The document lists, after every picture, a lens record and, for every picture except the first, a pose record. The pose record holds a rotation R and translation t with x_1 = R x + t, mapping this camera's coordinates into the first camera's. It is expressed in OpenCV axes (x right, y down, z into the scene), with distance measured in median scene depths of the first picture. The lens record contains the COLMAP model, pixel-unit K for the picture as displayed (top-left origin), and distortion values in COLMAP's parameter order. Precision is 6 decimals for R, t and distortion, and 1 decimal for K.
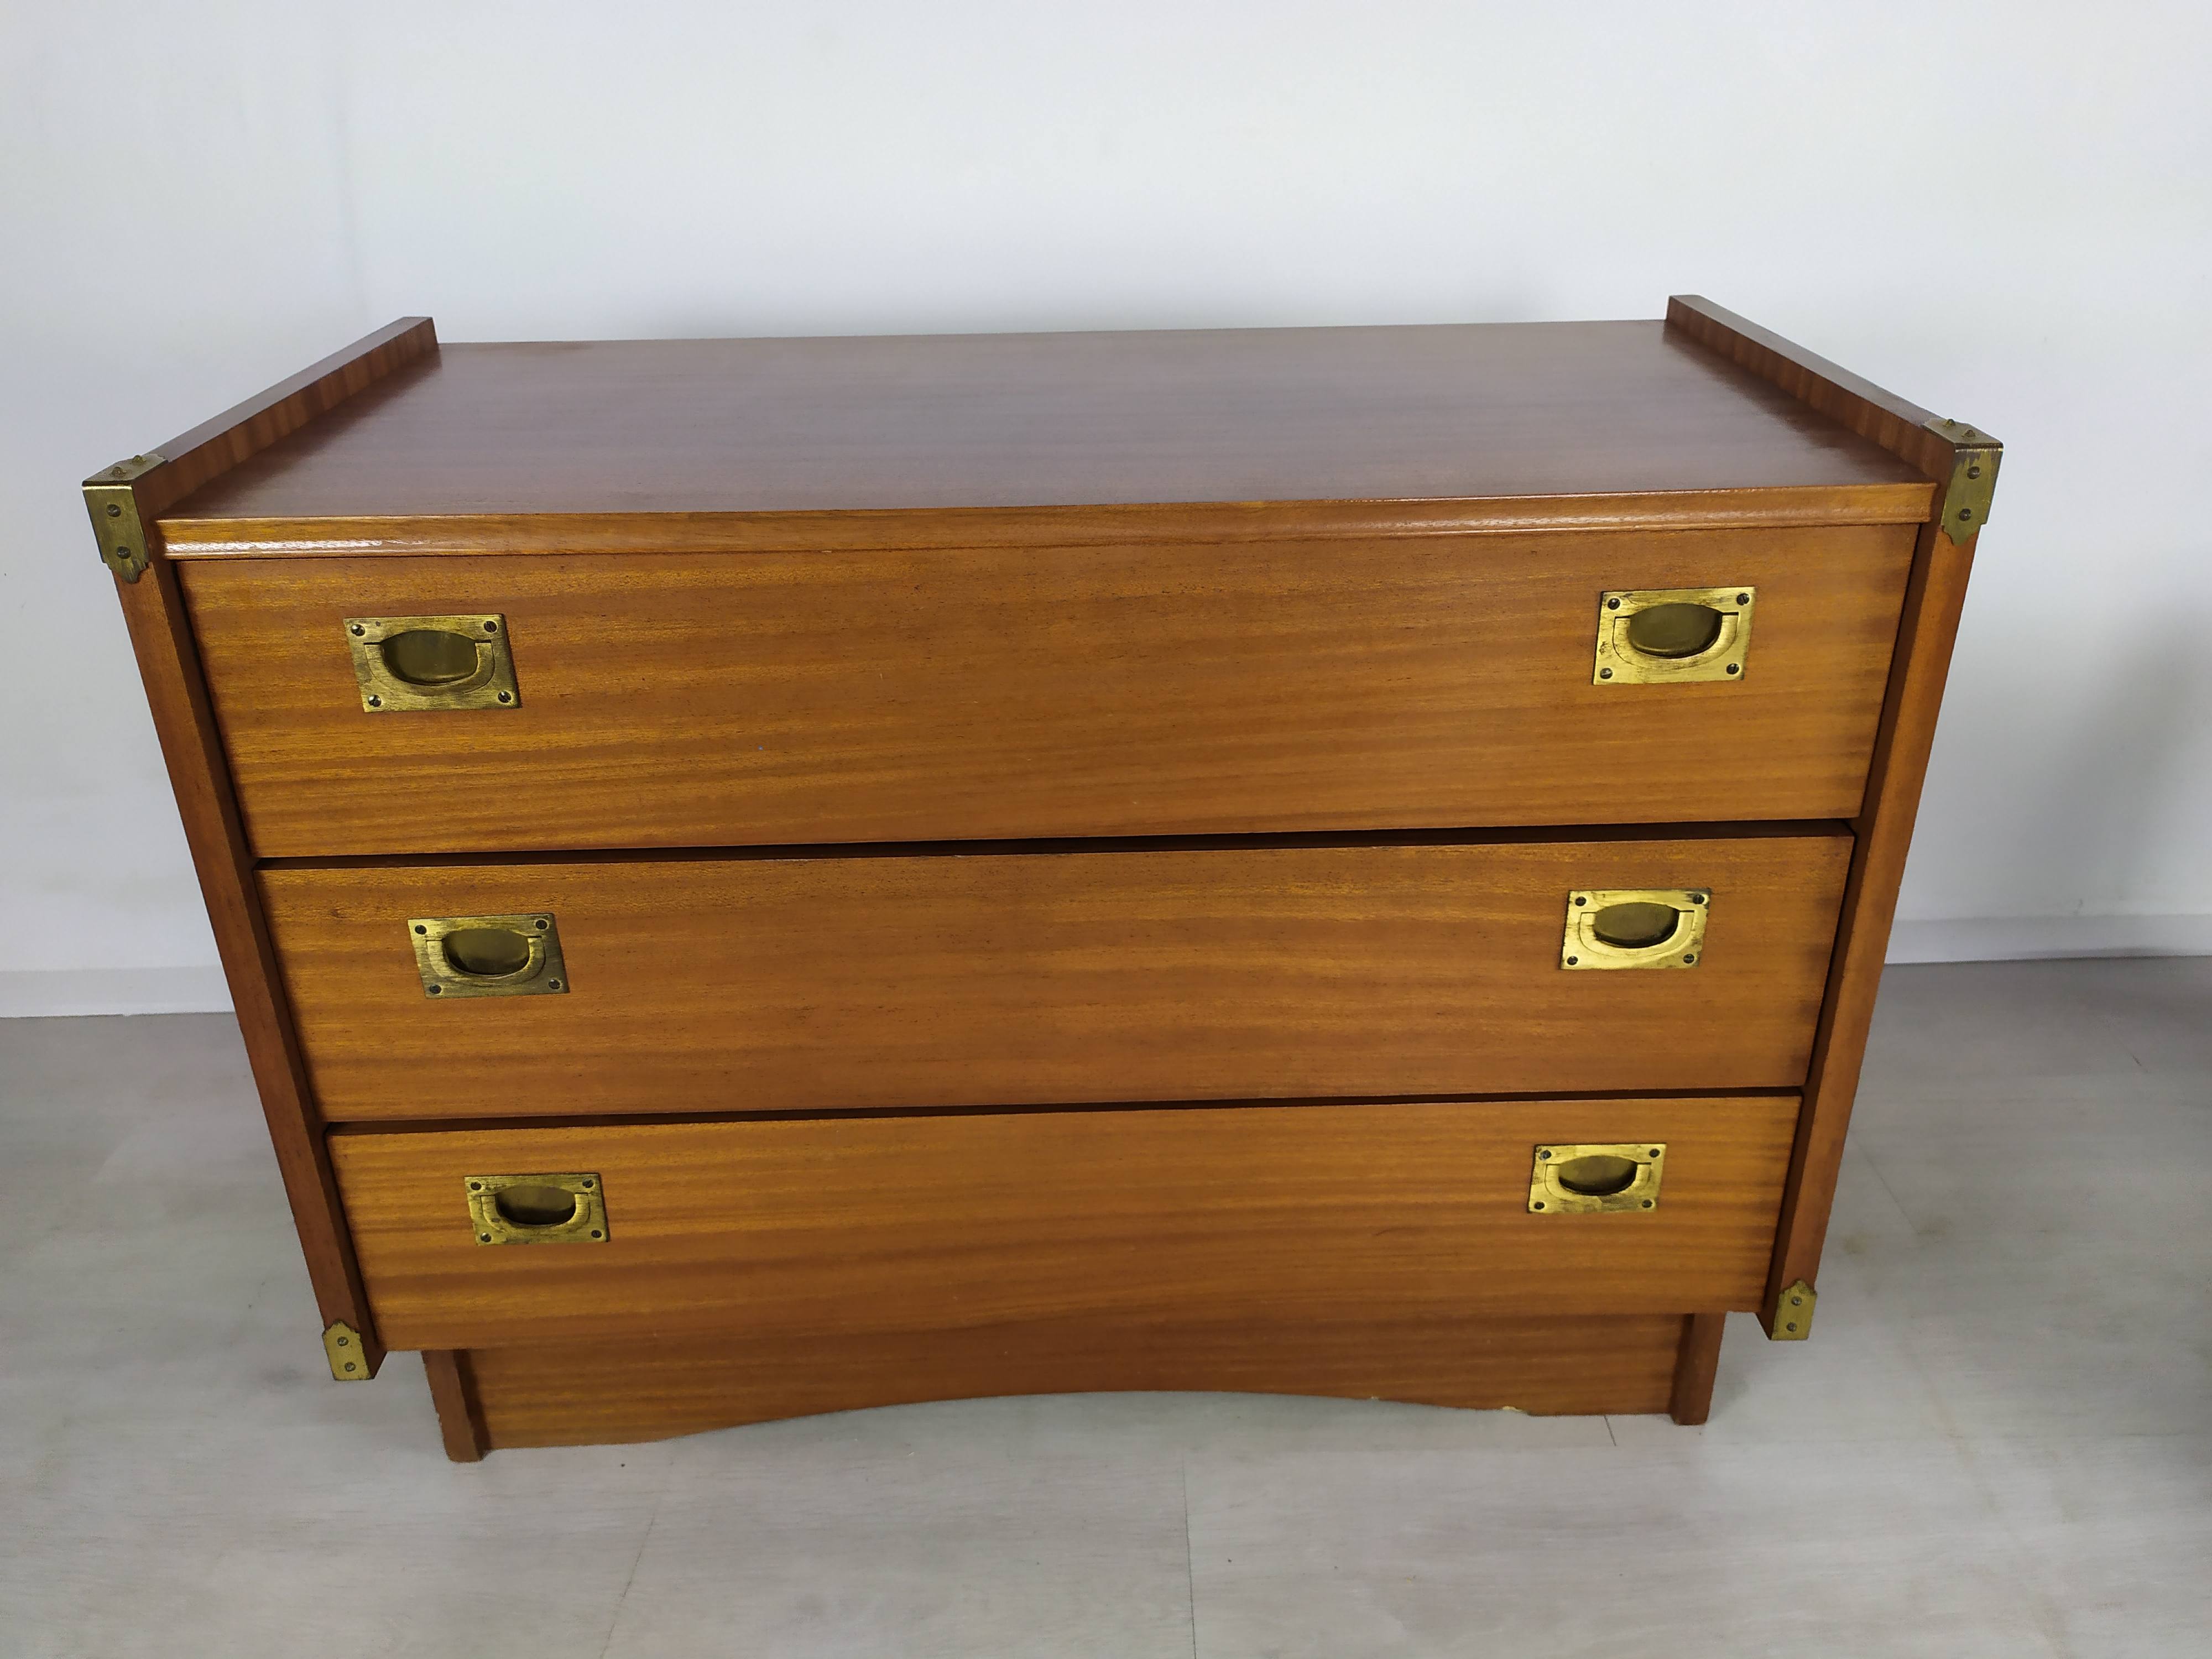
lens RADIAL K [[1725.2, 0, 1106.0], [0, 1725.2, 829.5], [0, 0, 1]] dist [0.048131, -0.047676]
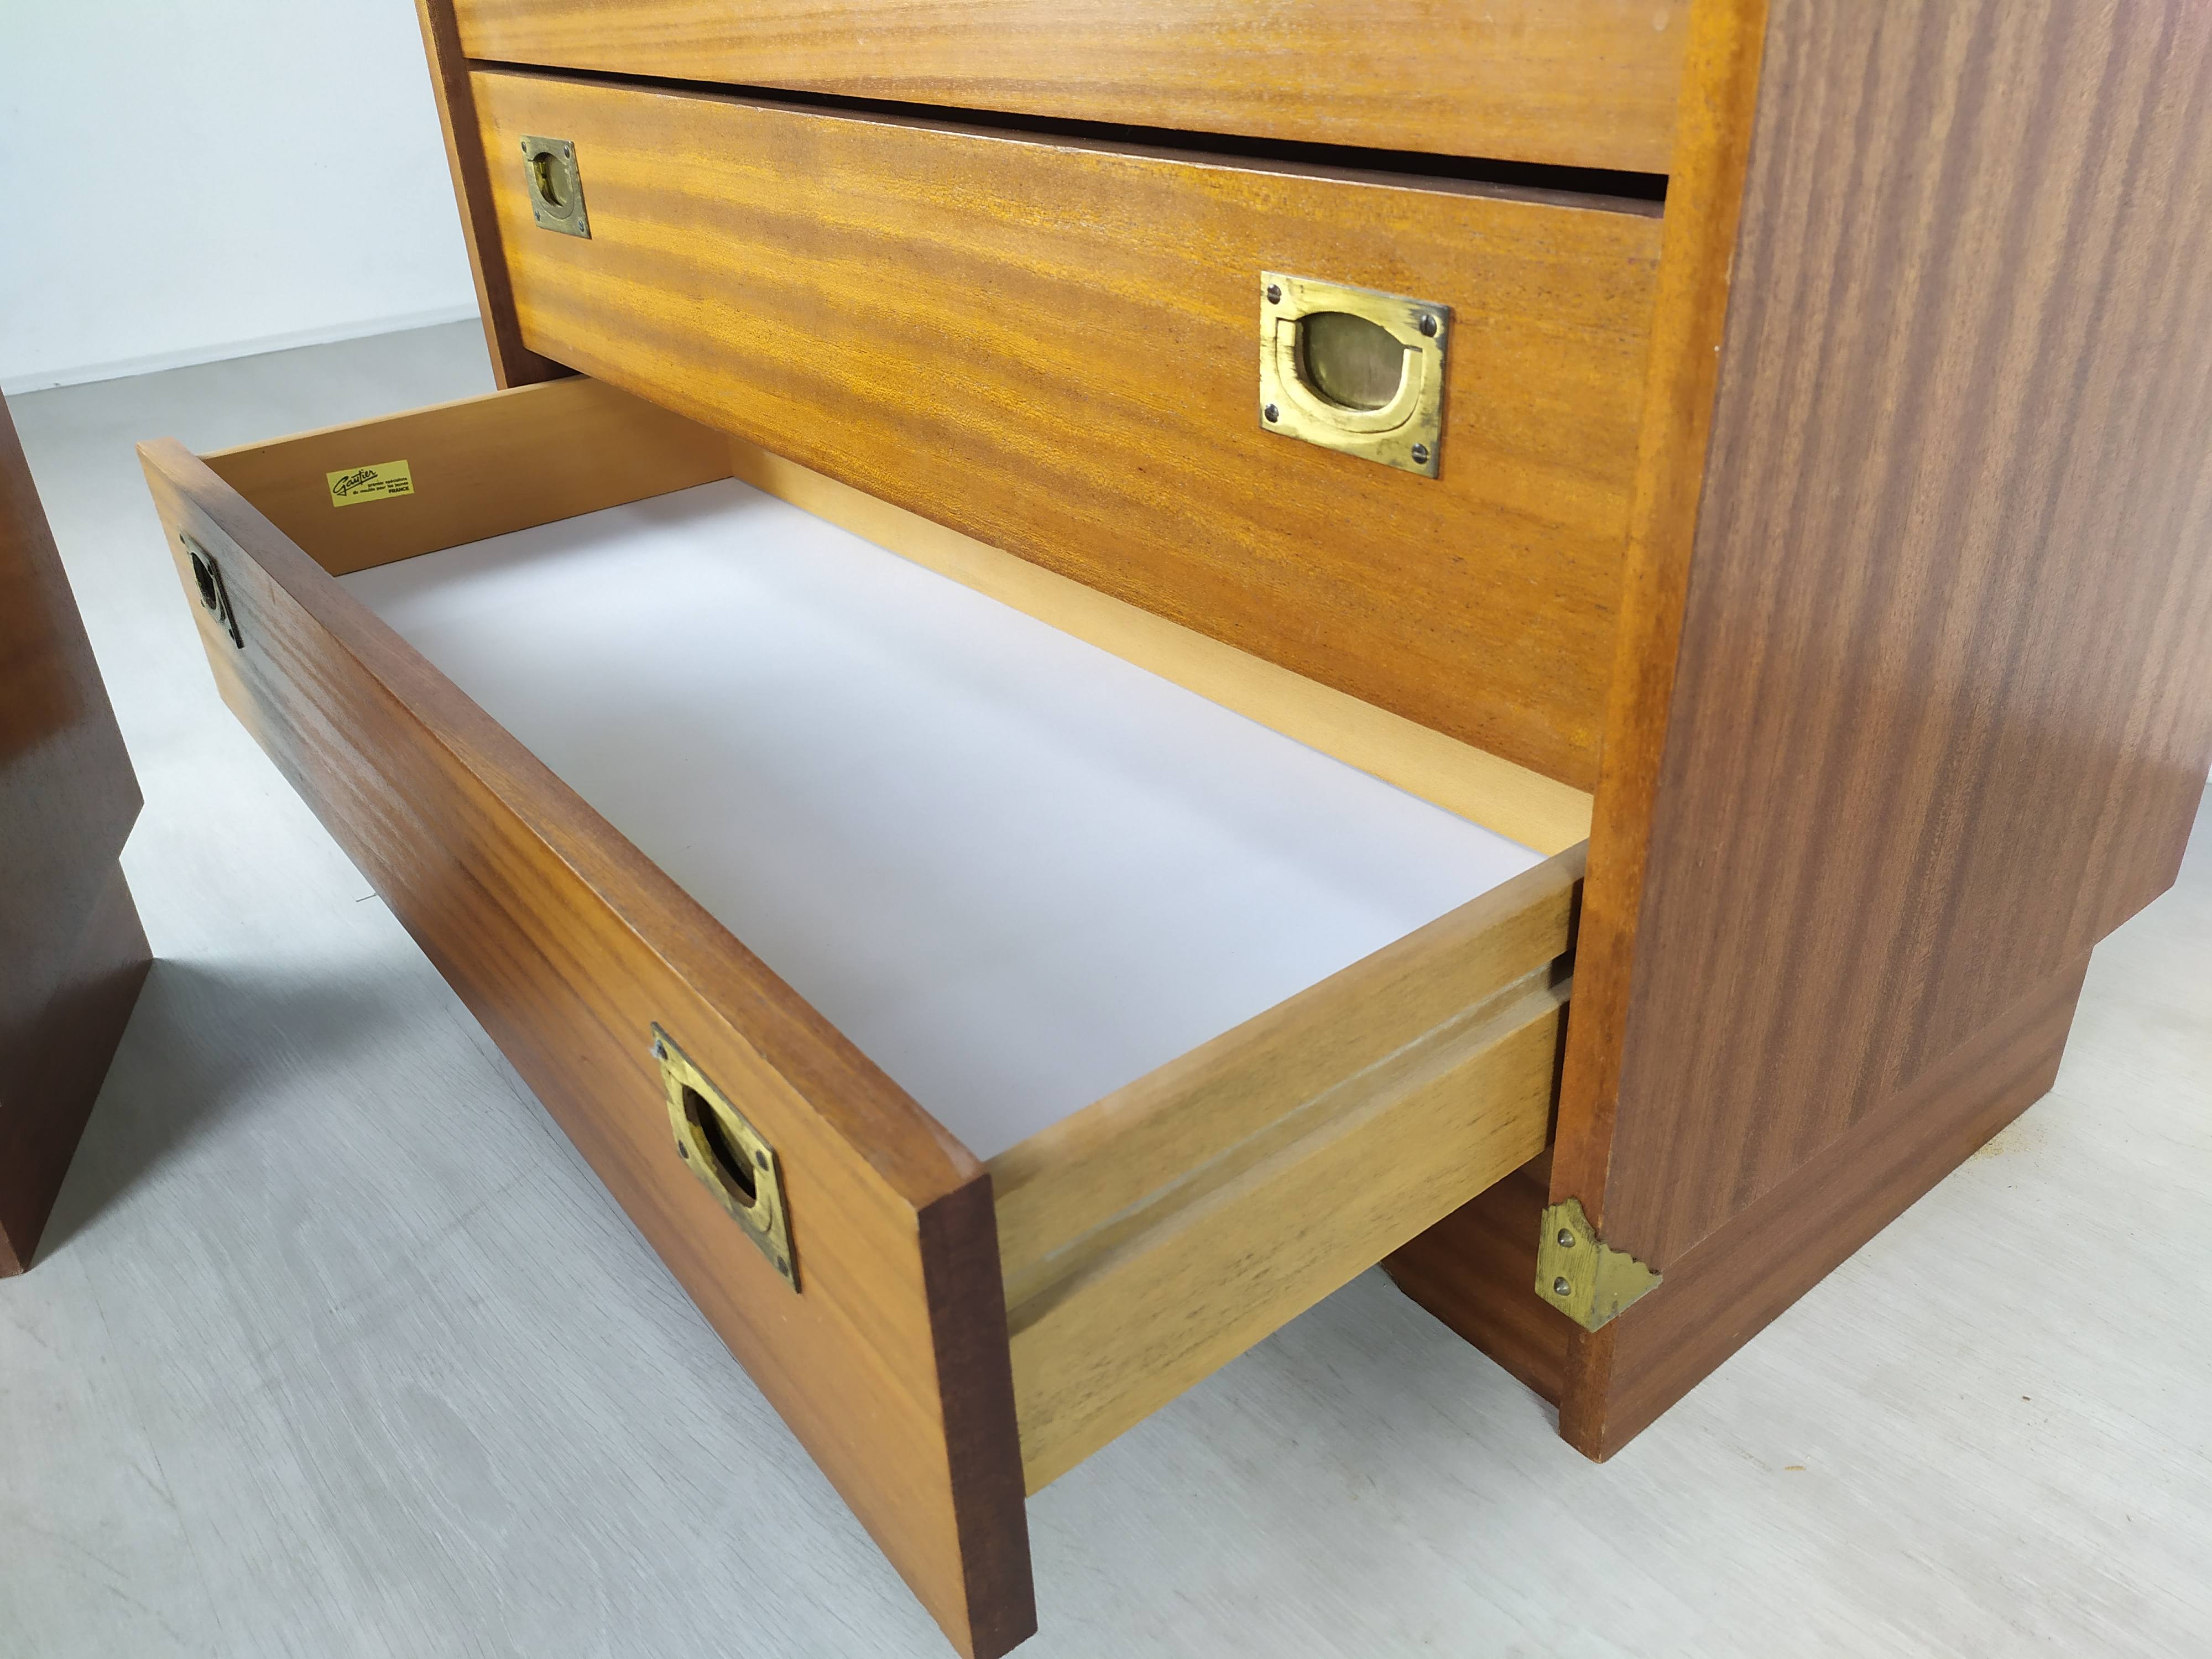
lens RADIAL K [[1682.9, 0, 1129.1], [0, 1682.9, 849.4], [0, 0, 1]] dist [0.048856, -0.065669]
pose [[0.604801, 0.380150, -0.699787, 0.688412], [-0.337269, 0.918288, 0.207358, 0.107604], [0.721432, 0.110606, 0.683595, 0.578713]]
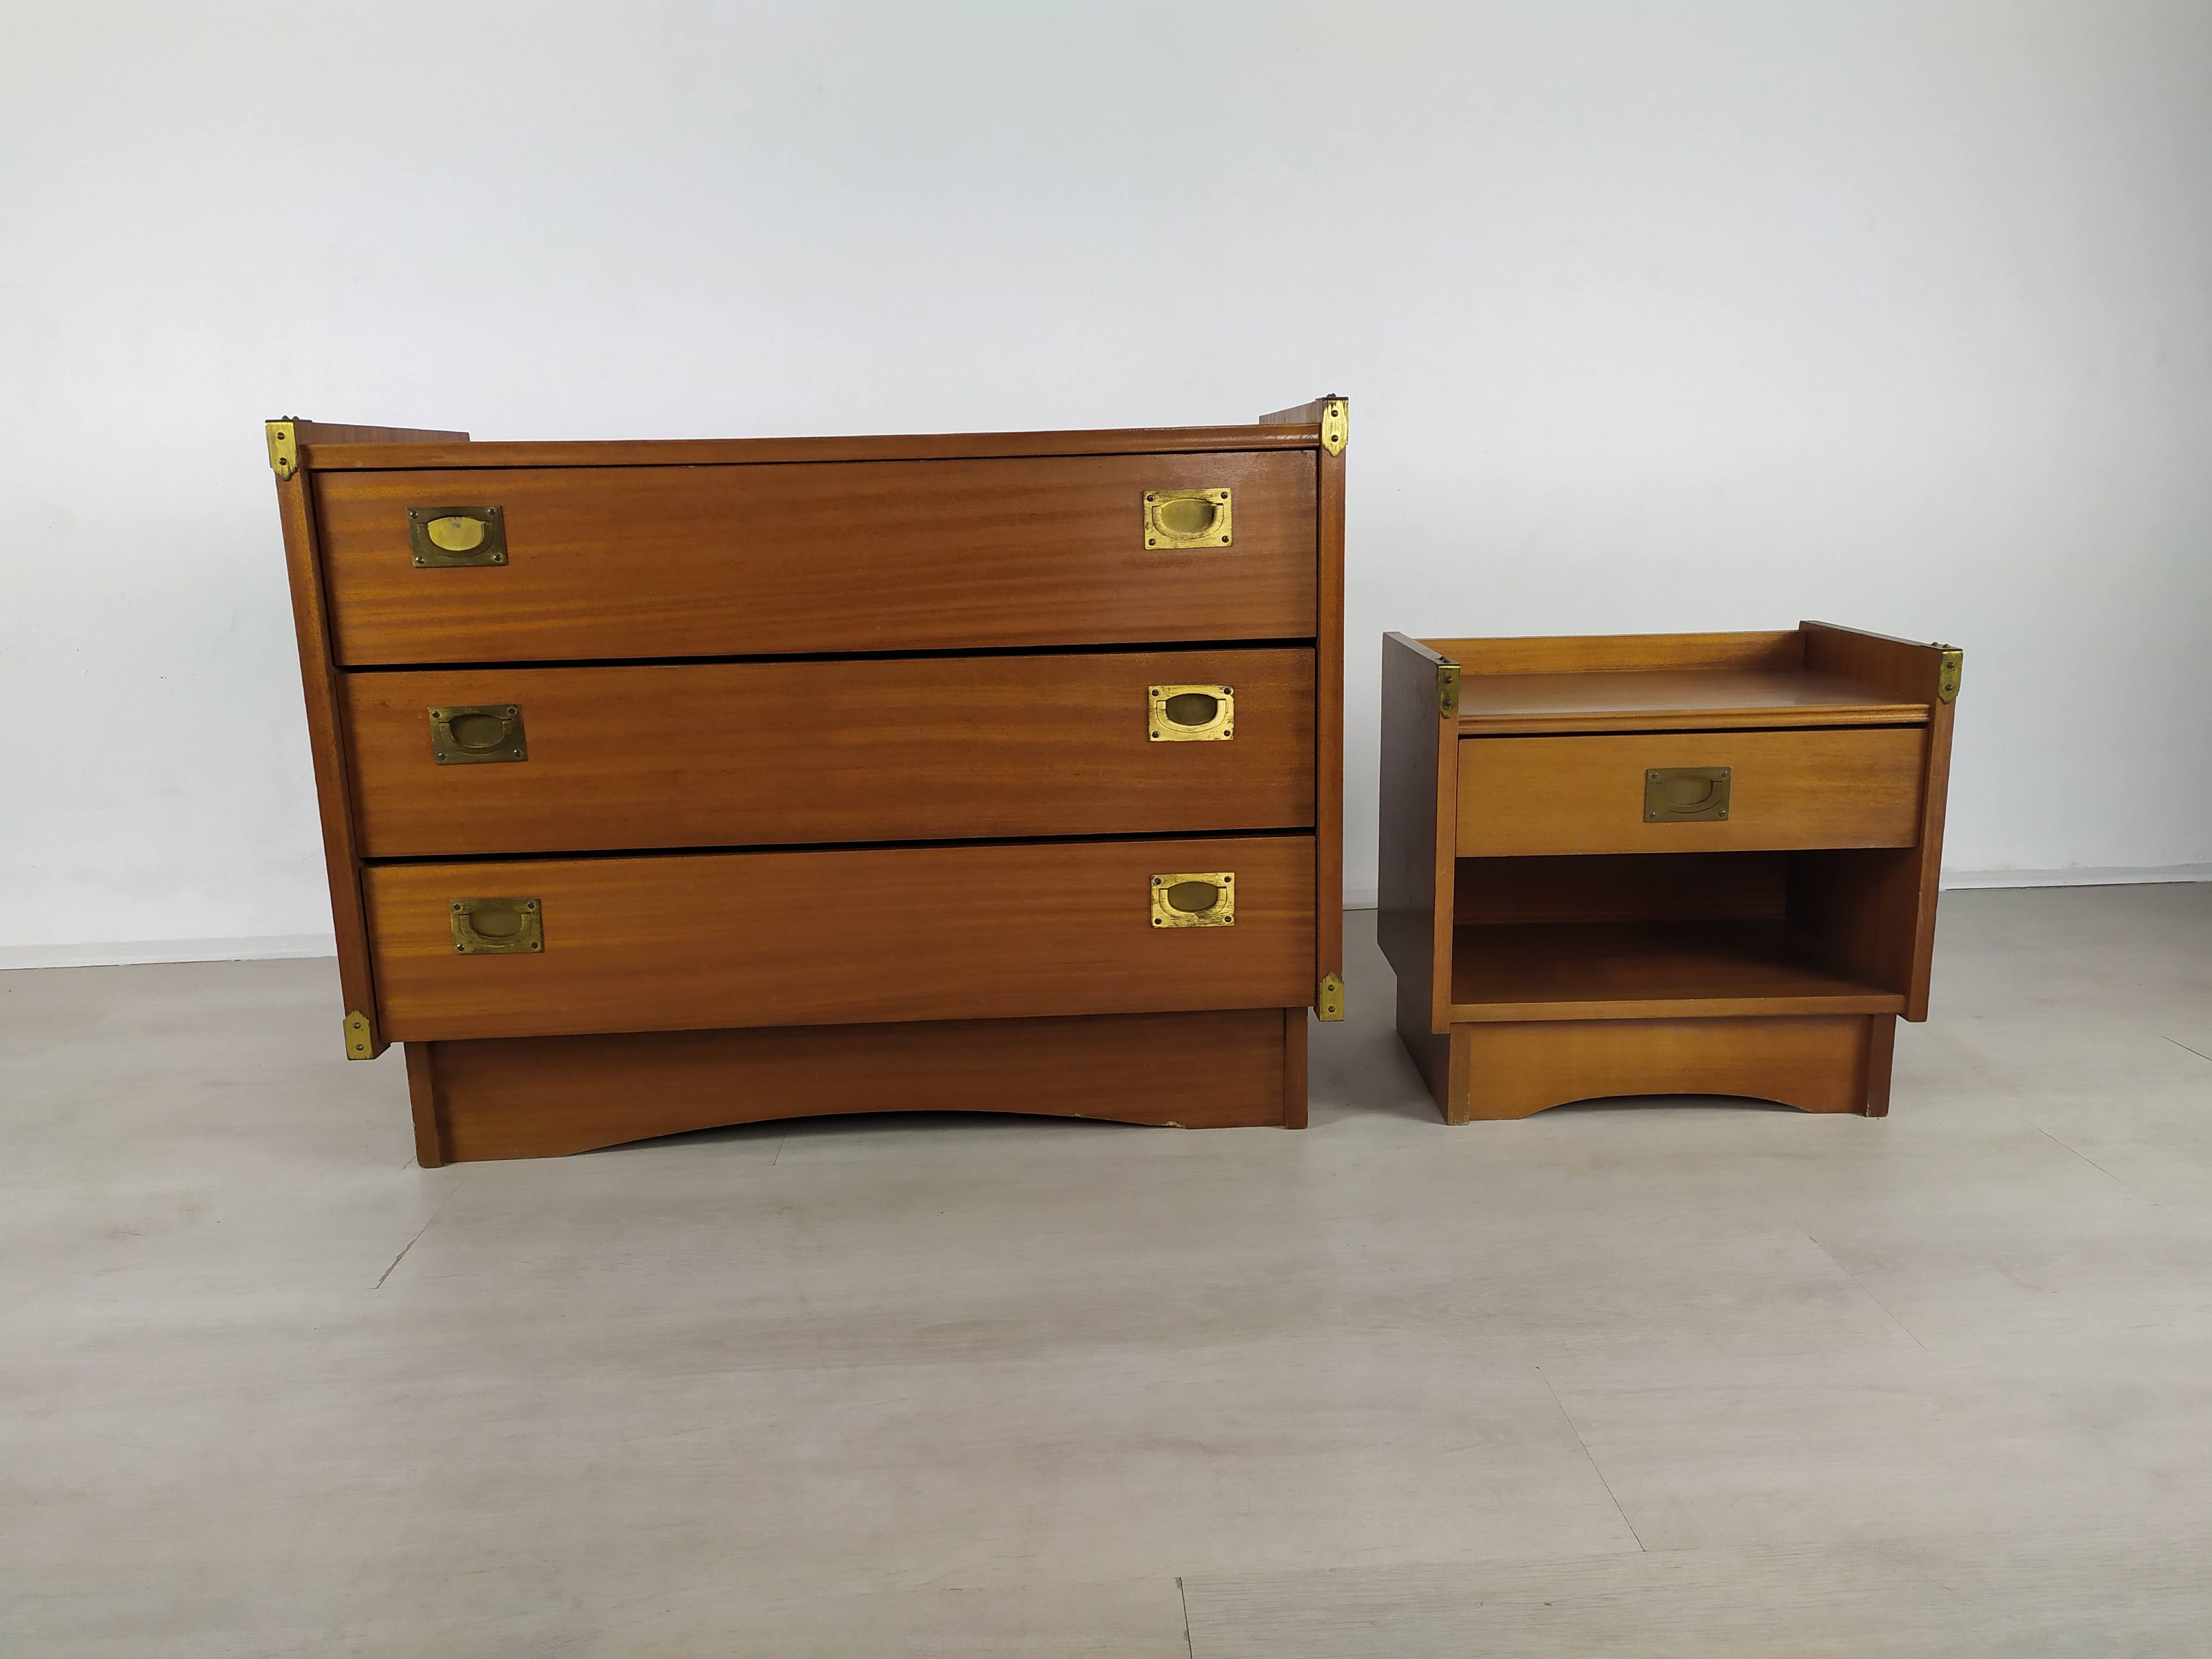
lens RADIAL K [[1576.7, 0, 1106.0], [0, 1576.7, 829.5], [0, 0, 1]] dist [0.041711, -0.000898]
pose [[0.999822, -0.013396, 0.013322, 0.198965], [0.016371, 0.966267, -0.257020, 0.529198], [-0.009430, 0.257193, 0.966314, -0.389842]]
